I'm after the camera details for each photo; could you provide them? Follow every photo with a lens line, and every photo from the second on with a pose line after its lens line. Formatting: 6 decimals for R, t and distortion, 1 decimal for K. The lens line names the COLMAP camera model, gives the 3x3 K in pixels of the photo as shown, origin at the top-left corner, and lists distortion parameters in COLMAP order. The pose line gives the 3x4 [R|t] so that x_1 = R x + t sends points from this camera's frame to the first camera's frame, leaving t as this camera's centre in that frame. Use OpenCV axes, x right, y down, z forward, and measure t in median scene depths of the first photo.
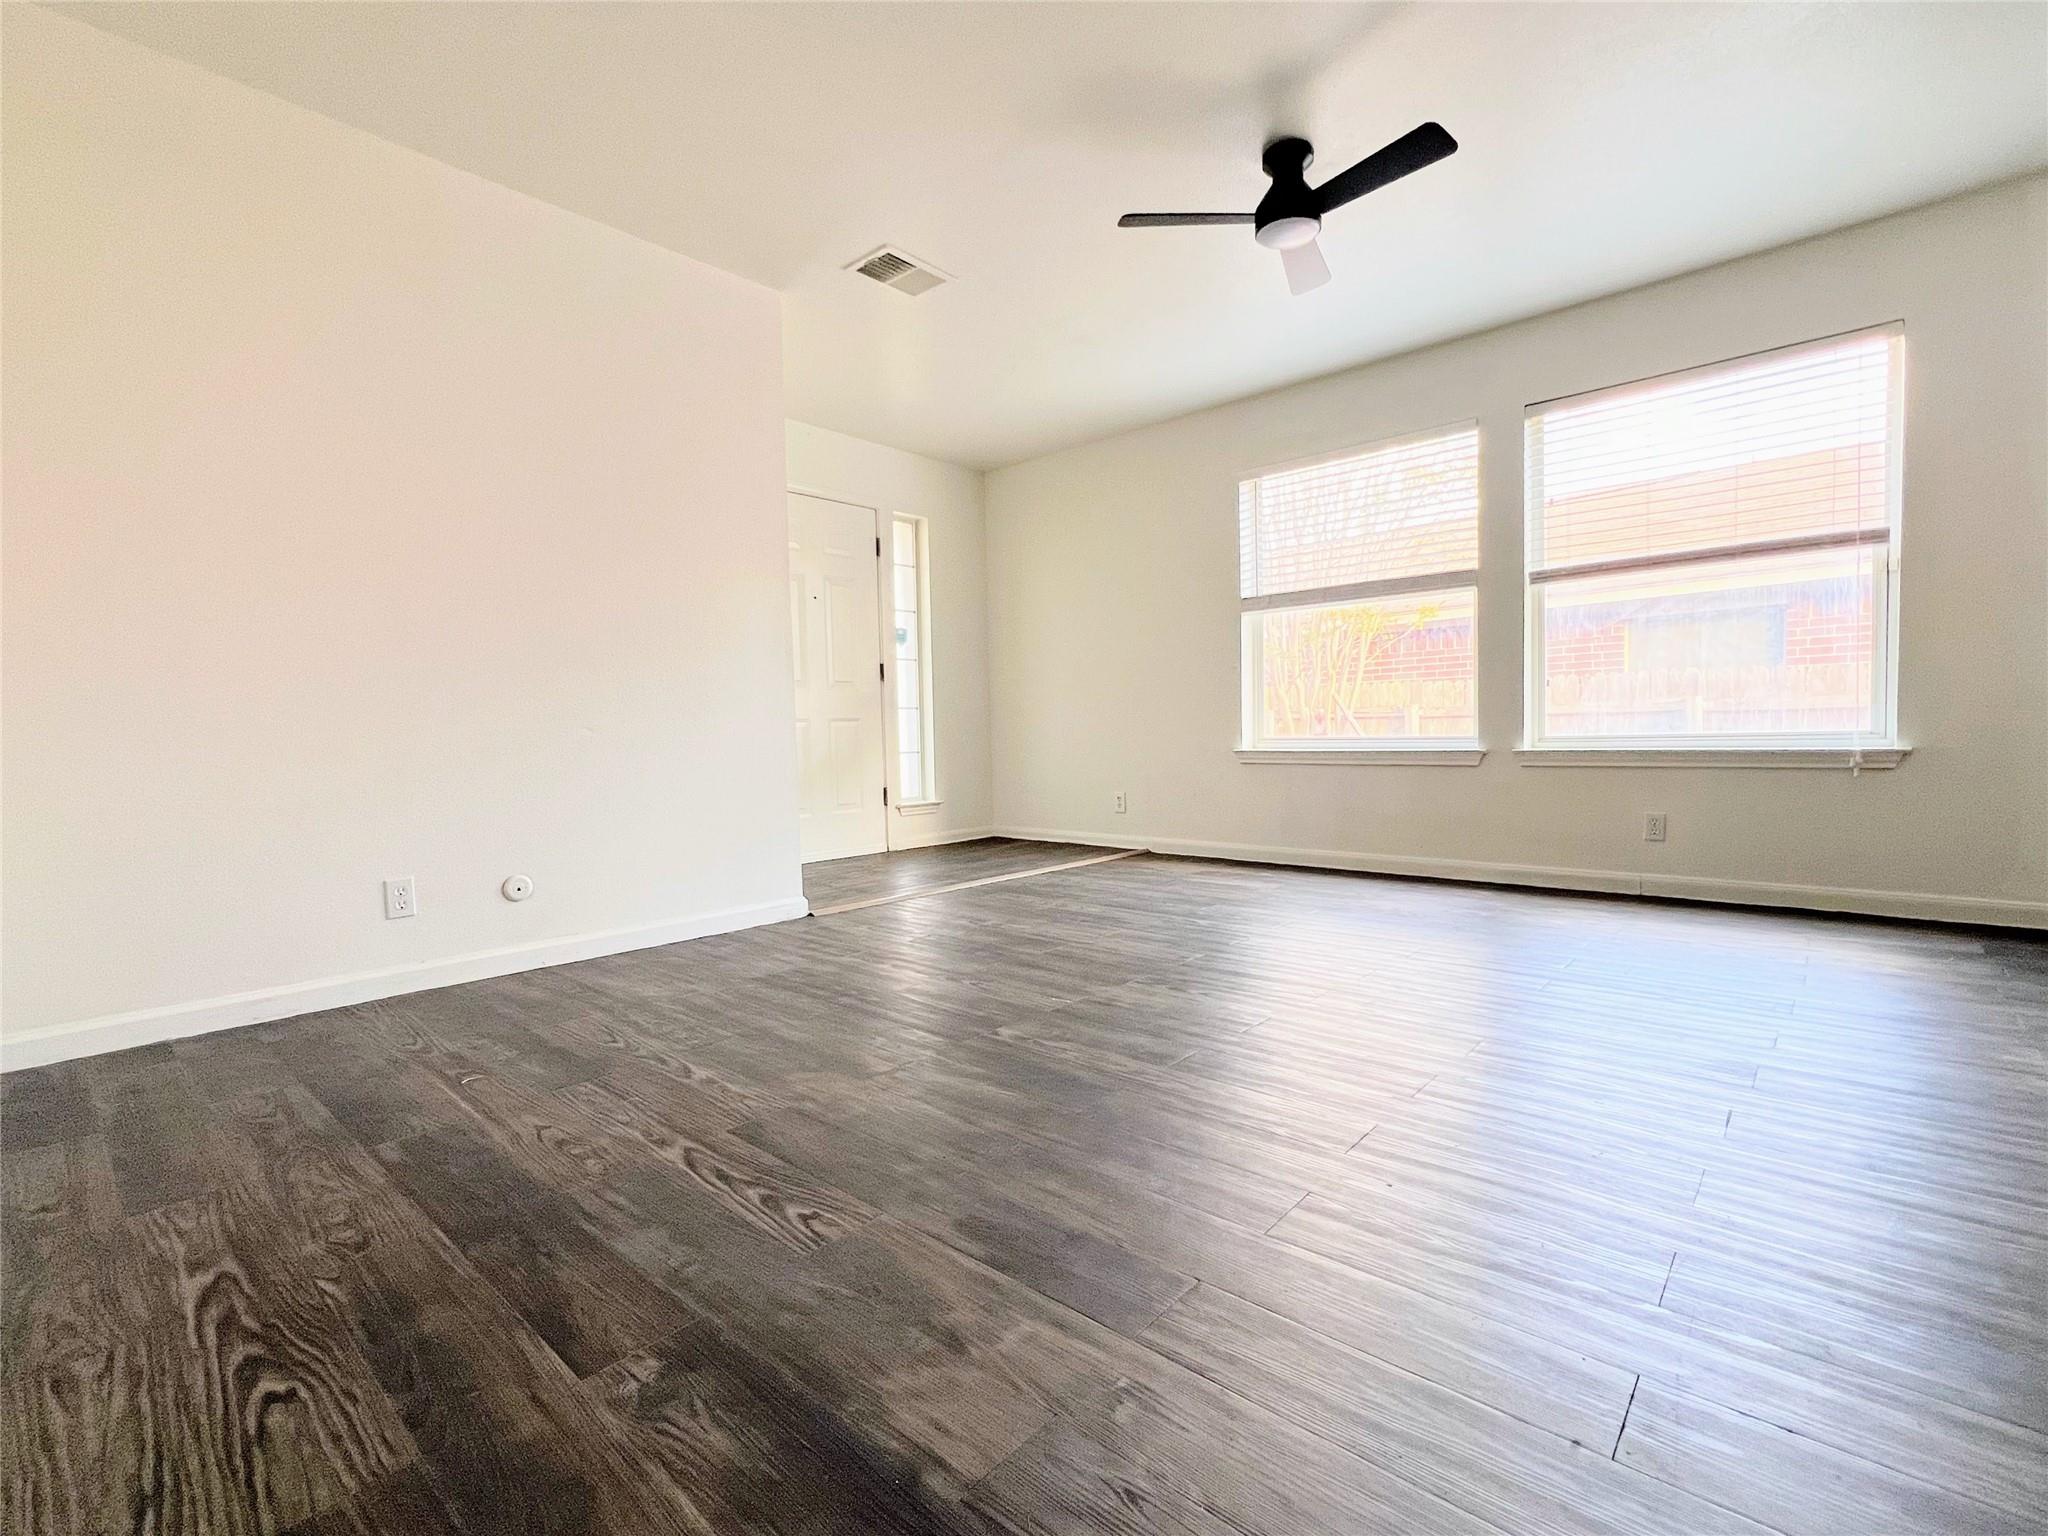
lens RADIAL K [[909.4, 0, 1027.5], [0, 909.4, 778.8], [0, 0, 1]] dist [-0.004917, -0.000378]
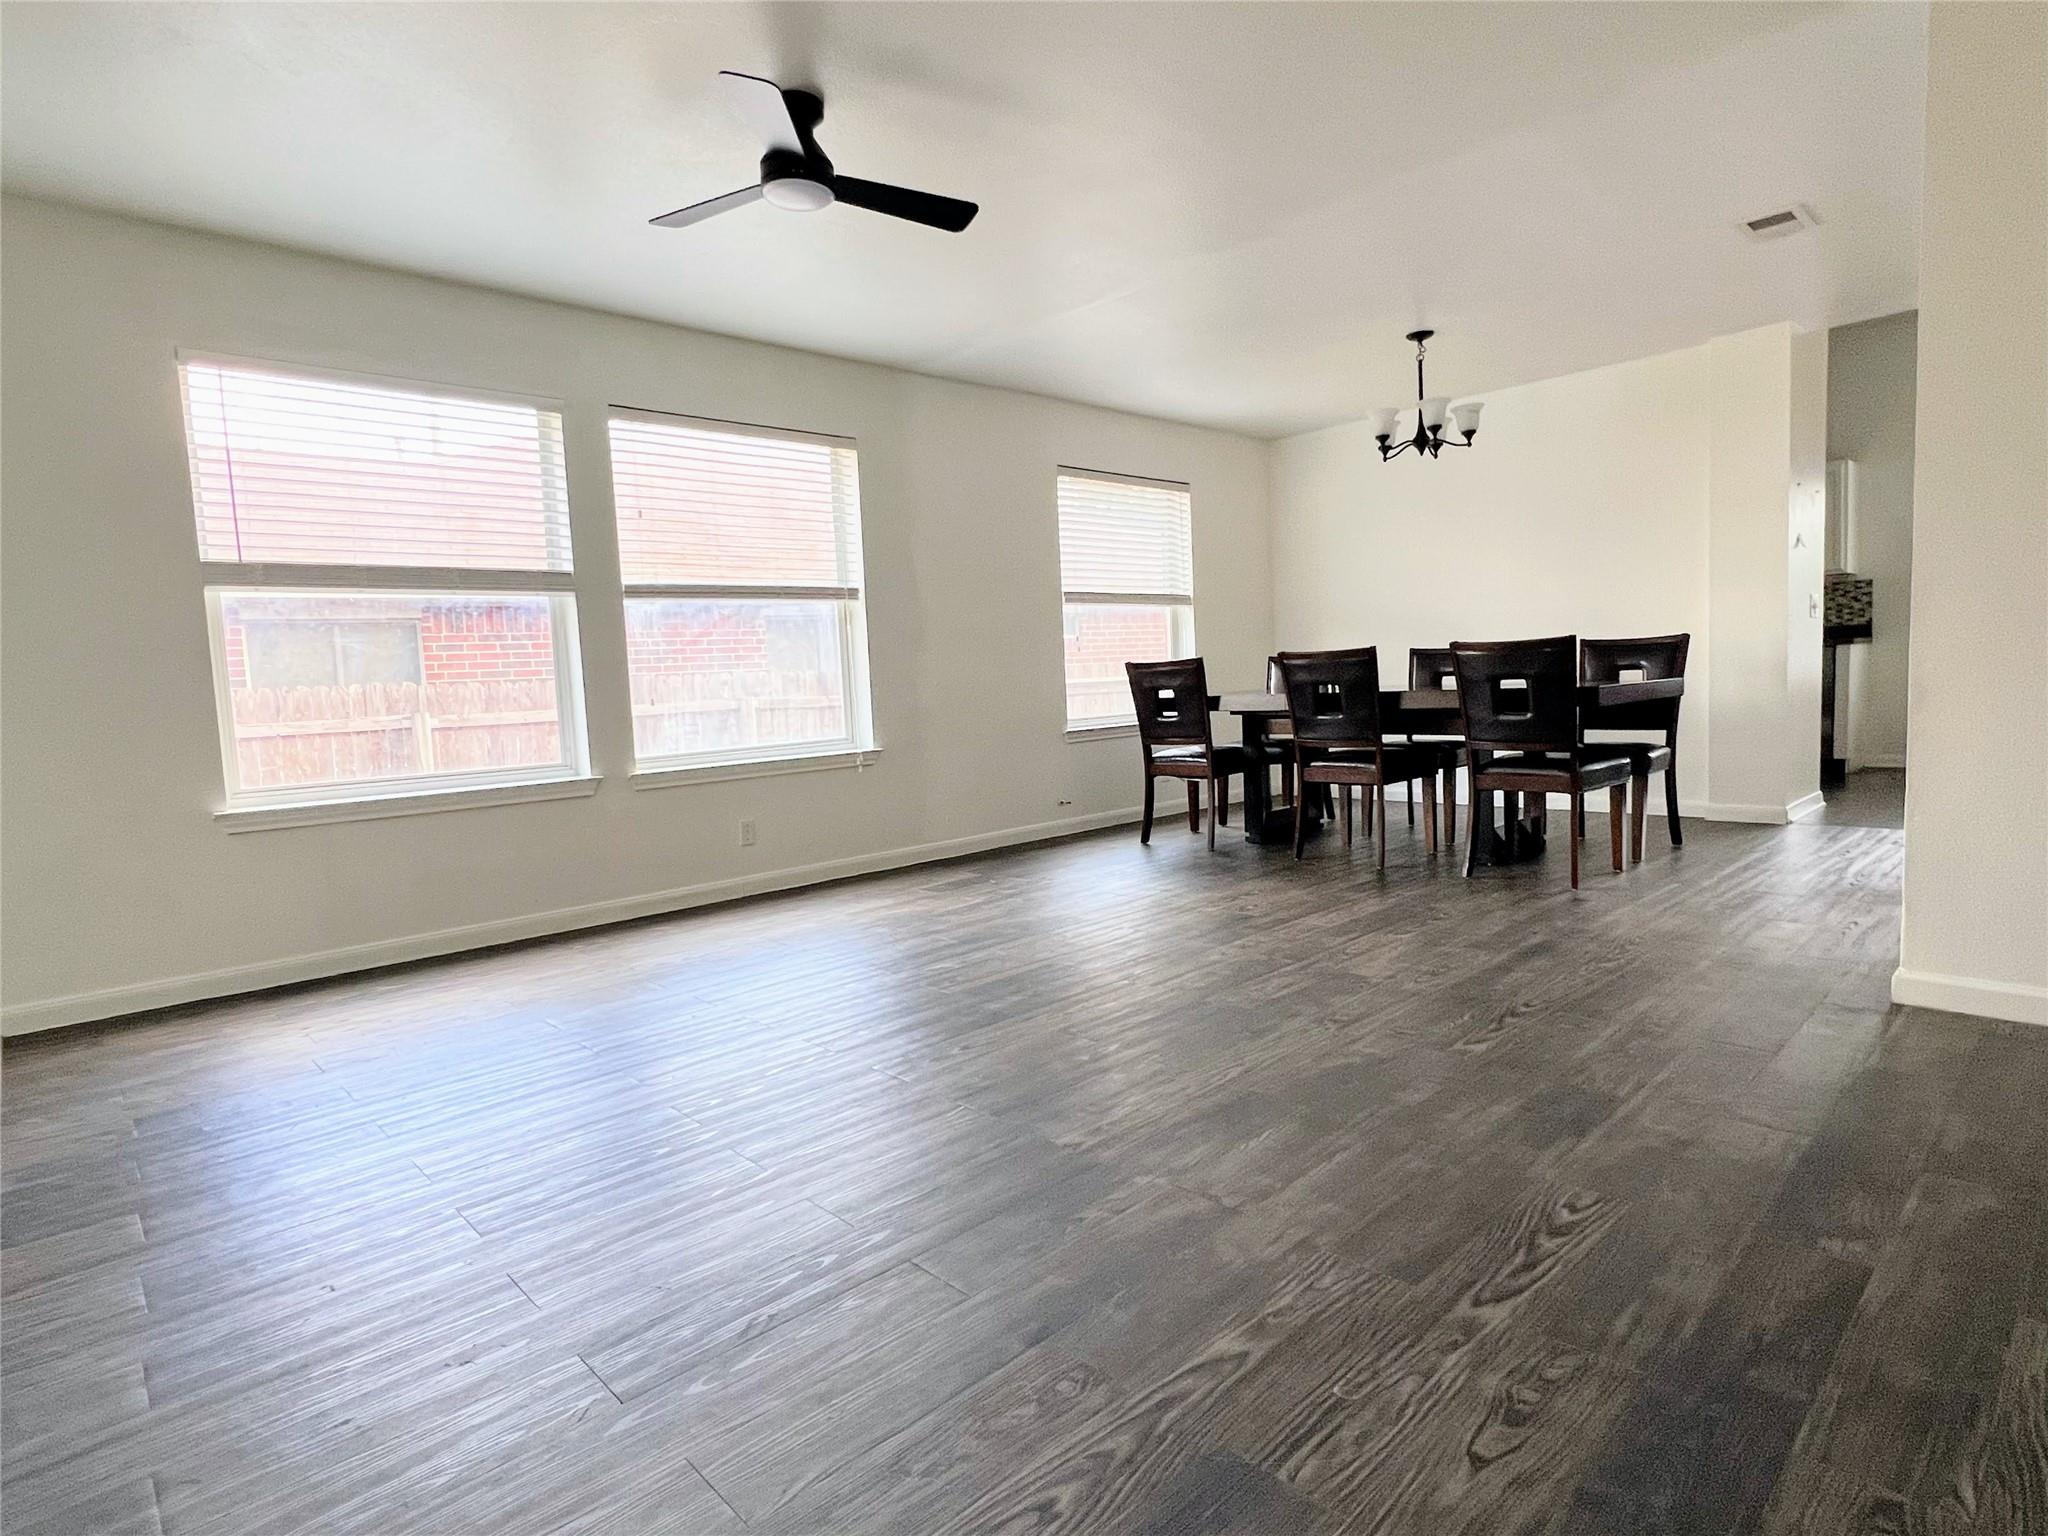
lens RADIAL K [[1078.9, 0, 1024.9], [0, 1078.9, 766.5], [0, 0, 1]] dist [0.002965, -0.001382]
pose [[0.094339, -0.061661, 0.993629, -0.635474], [0.100244, 0.993596, 0.052141, -0.069686], [-0.990480, 0.094687, 0.099916, 0.605004]]
